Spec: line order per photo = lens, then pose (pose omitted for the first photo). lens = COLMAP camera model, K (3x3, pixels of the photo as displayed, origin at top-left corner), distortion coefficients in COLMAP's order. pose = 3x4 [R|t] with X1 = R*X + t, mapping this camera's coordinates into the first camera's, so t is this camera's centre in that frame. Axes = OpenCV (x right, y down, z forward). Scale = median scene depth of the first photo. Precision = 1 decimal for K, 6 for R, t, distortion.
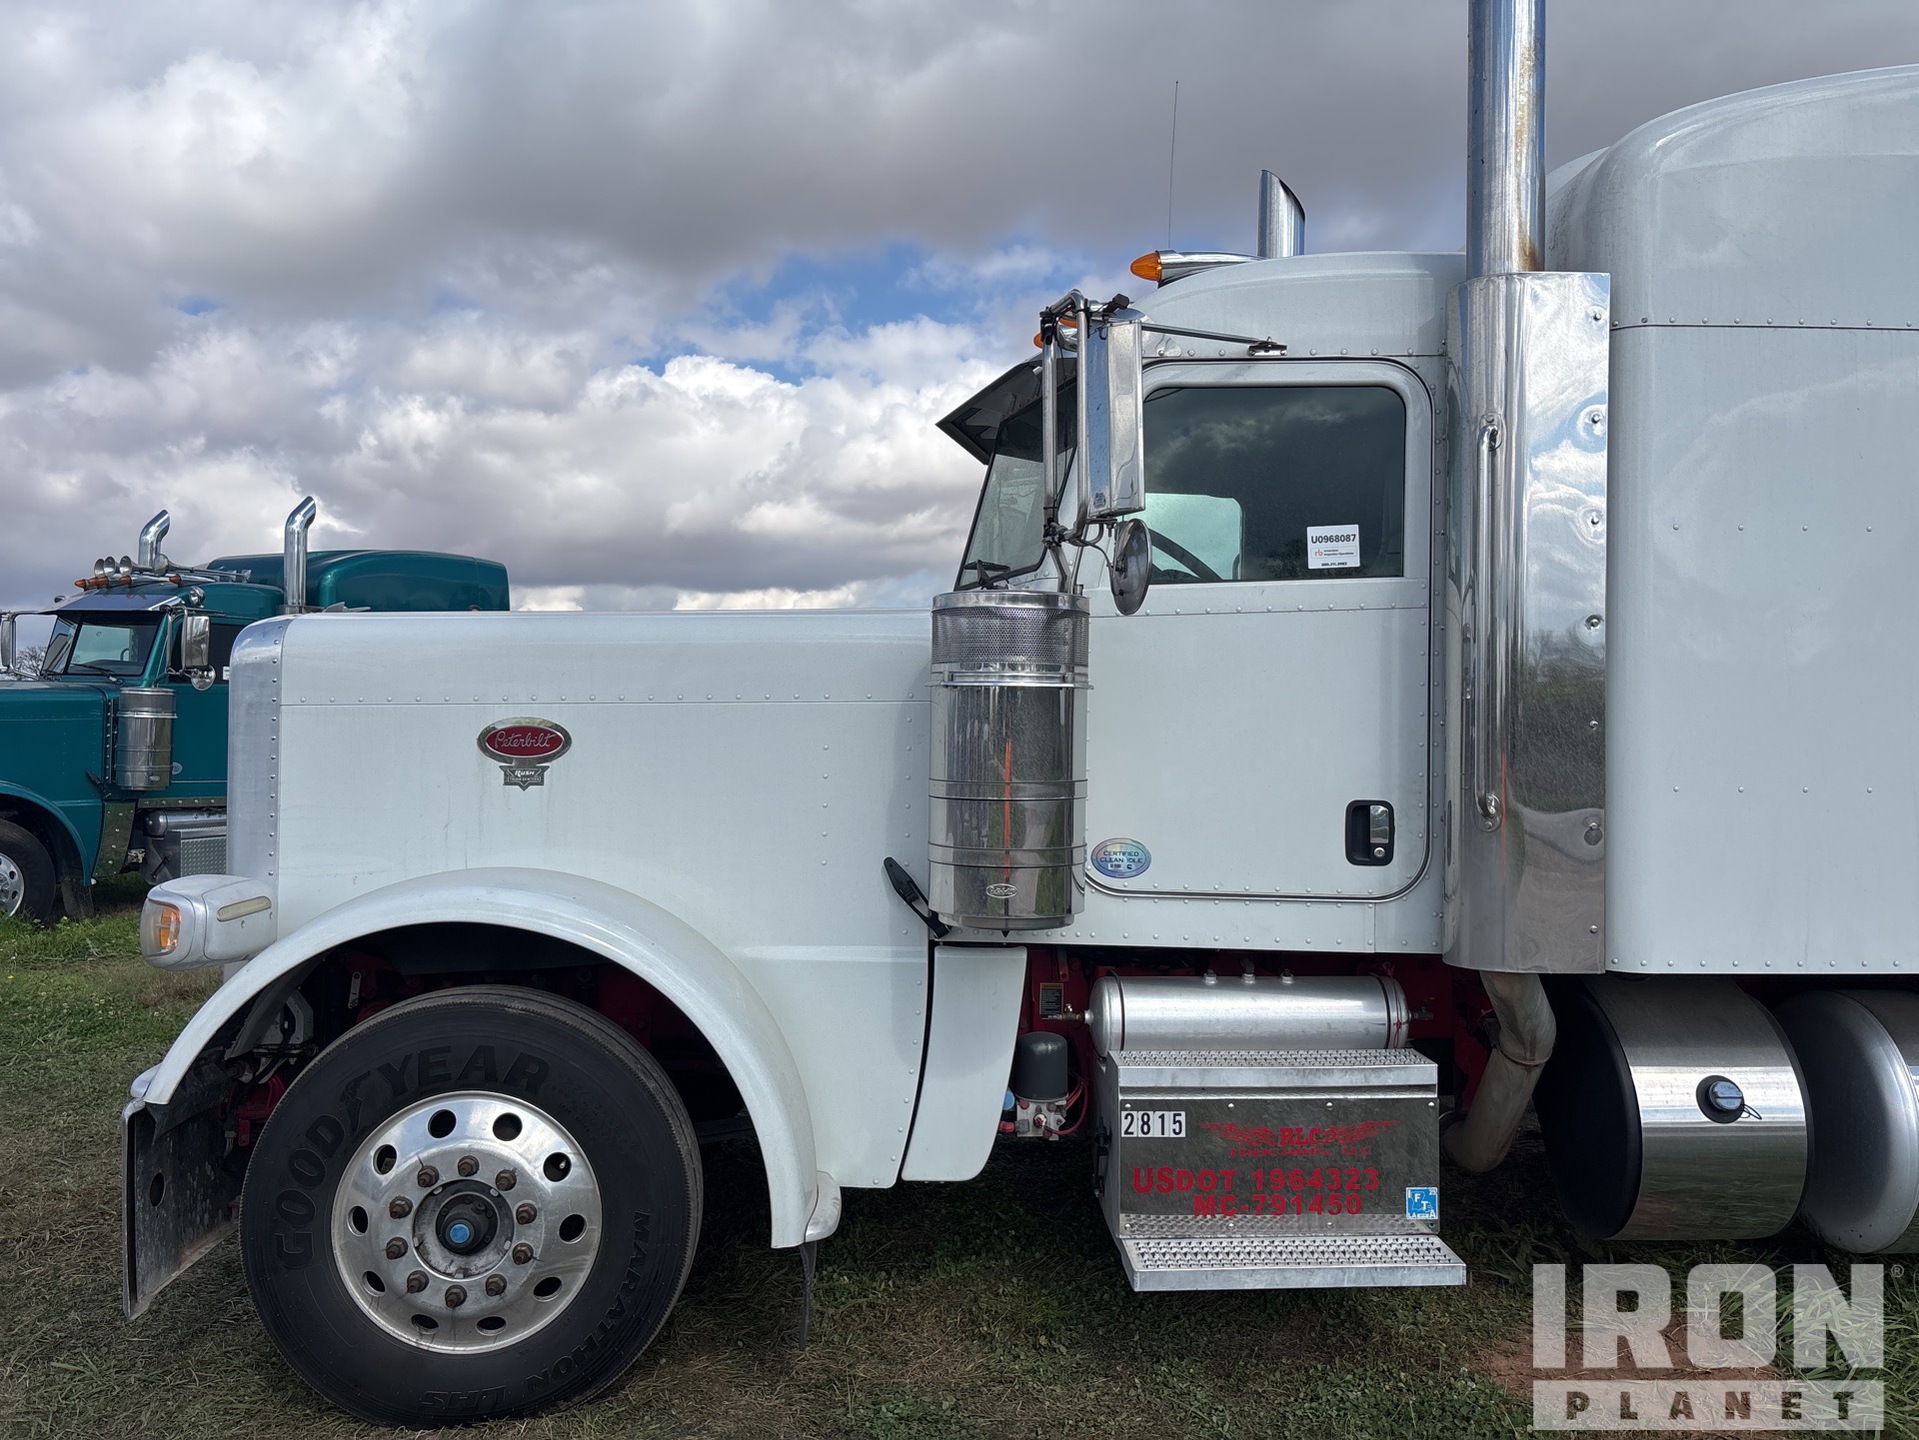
lens RADIAL K [[1465.1, 0, 959.5], [0, 1465.1, 720.0], [0, 0, 1]] dist [0.050148, -0.066287]
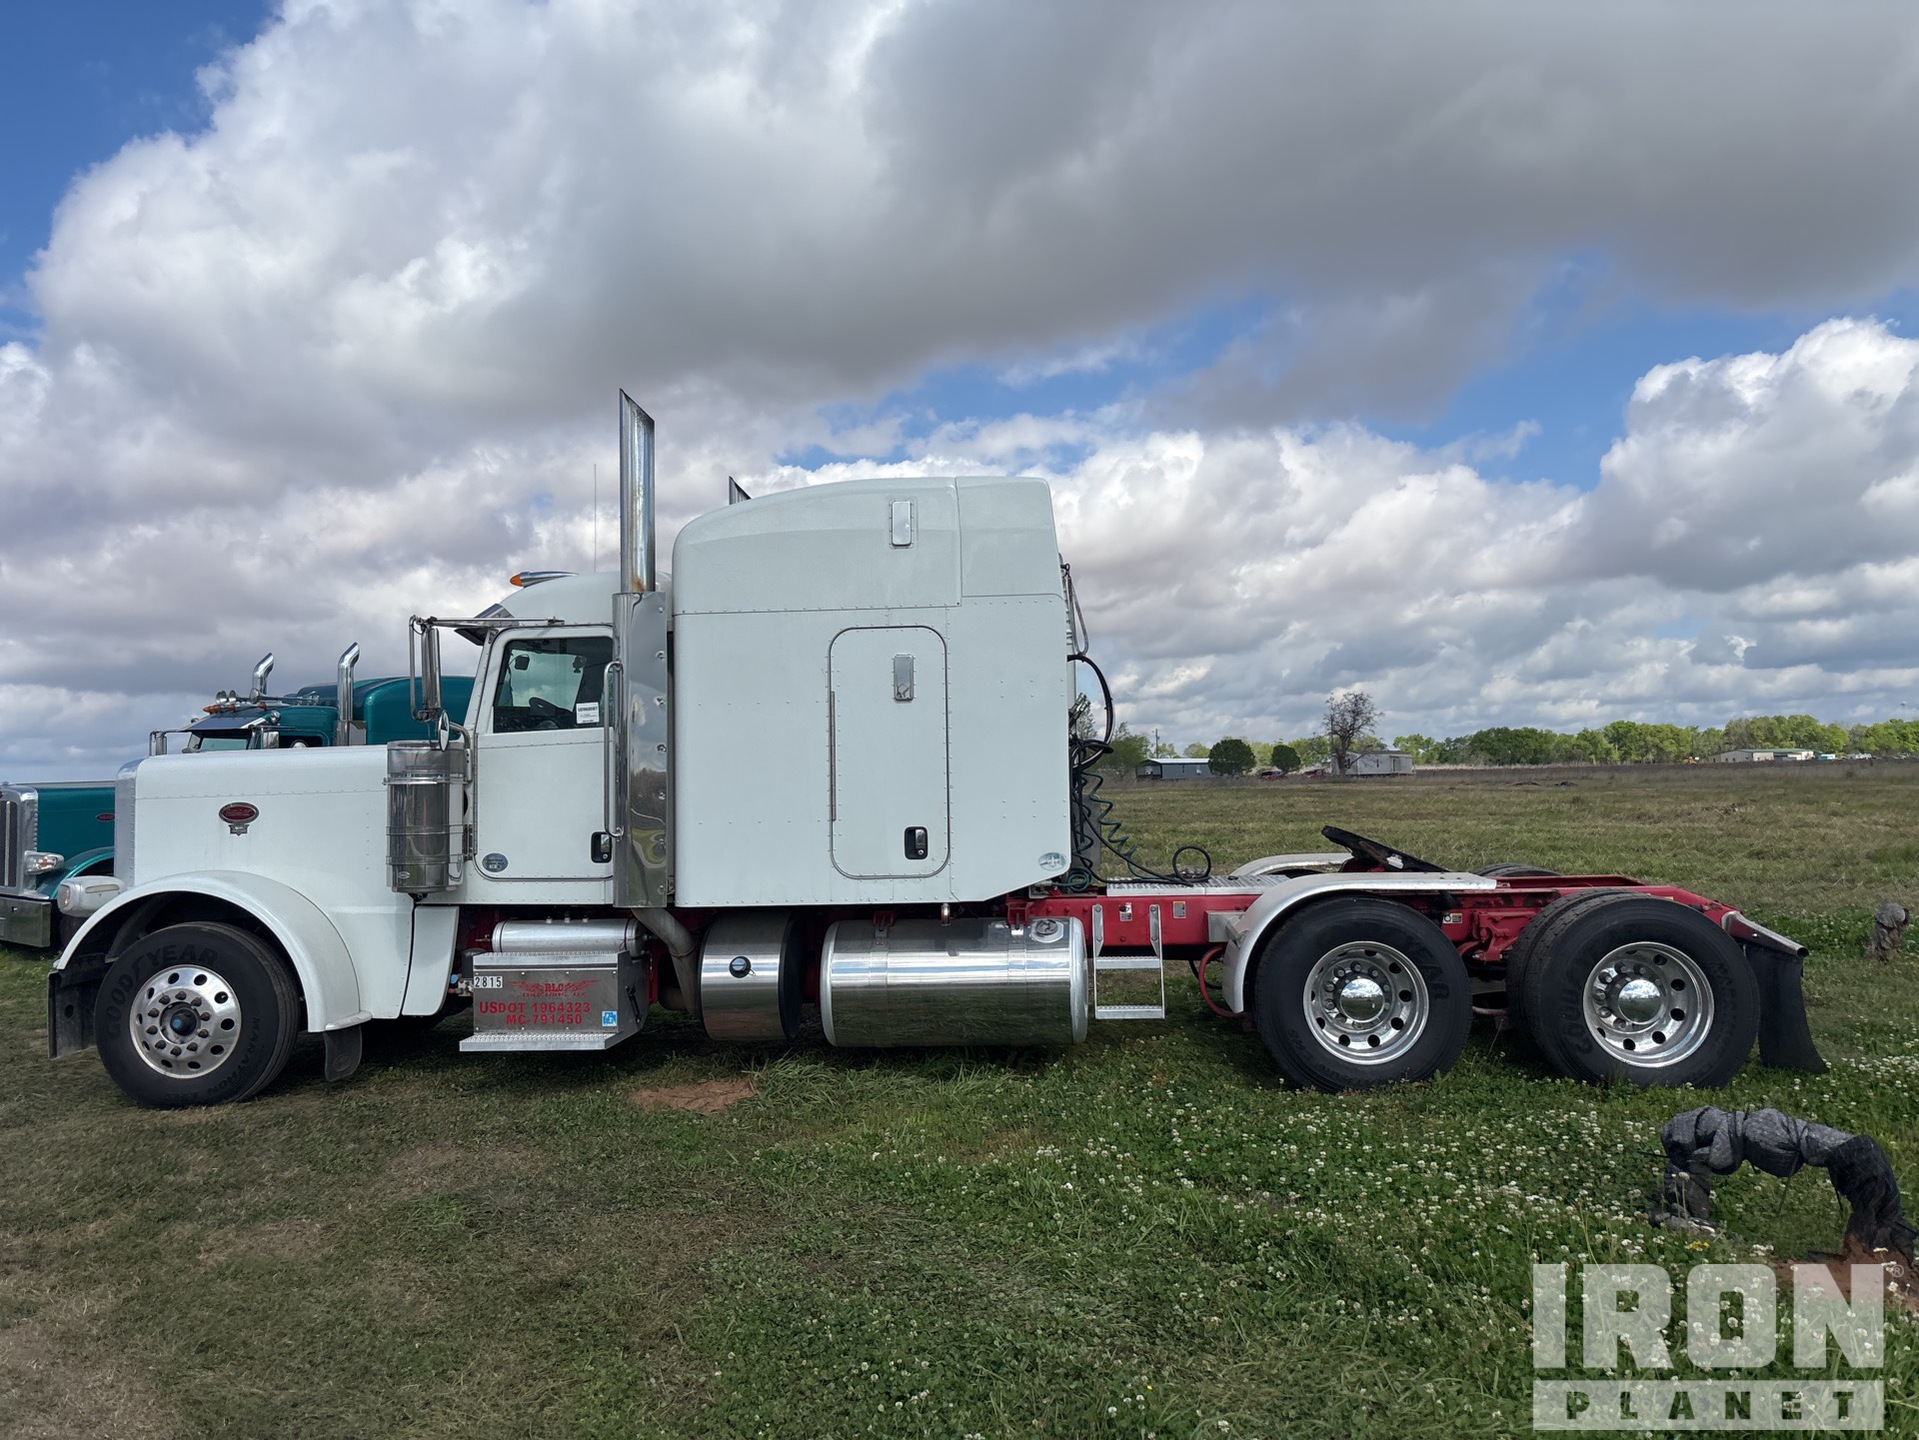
lens RADIAL K [[1465.1, 0, 959.5], [0, 1465.1, 720.0], [0, 0, 1]] dist [0.050148, -0.066287]
pose [[0.989967, -0.030039, -0.138072, 1.137994], [0.023761, 0.998617, -0.046892, 0.005007], [0.139290, 0.043140, 0.989311, -1.082947]]
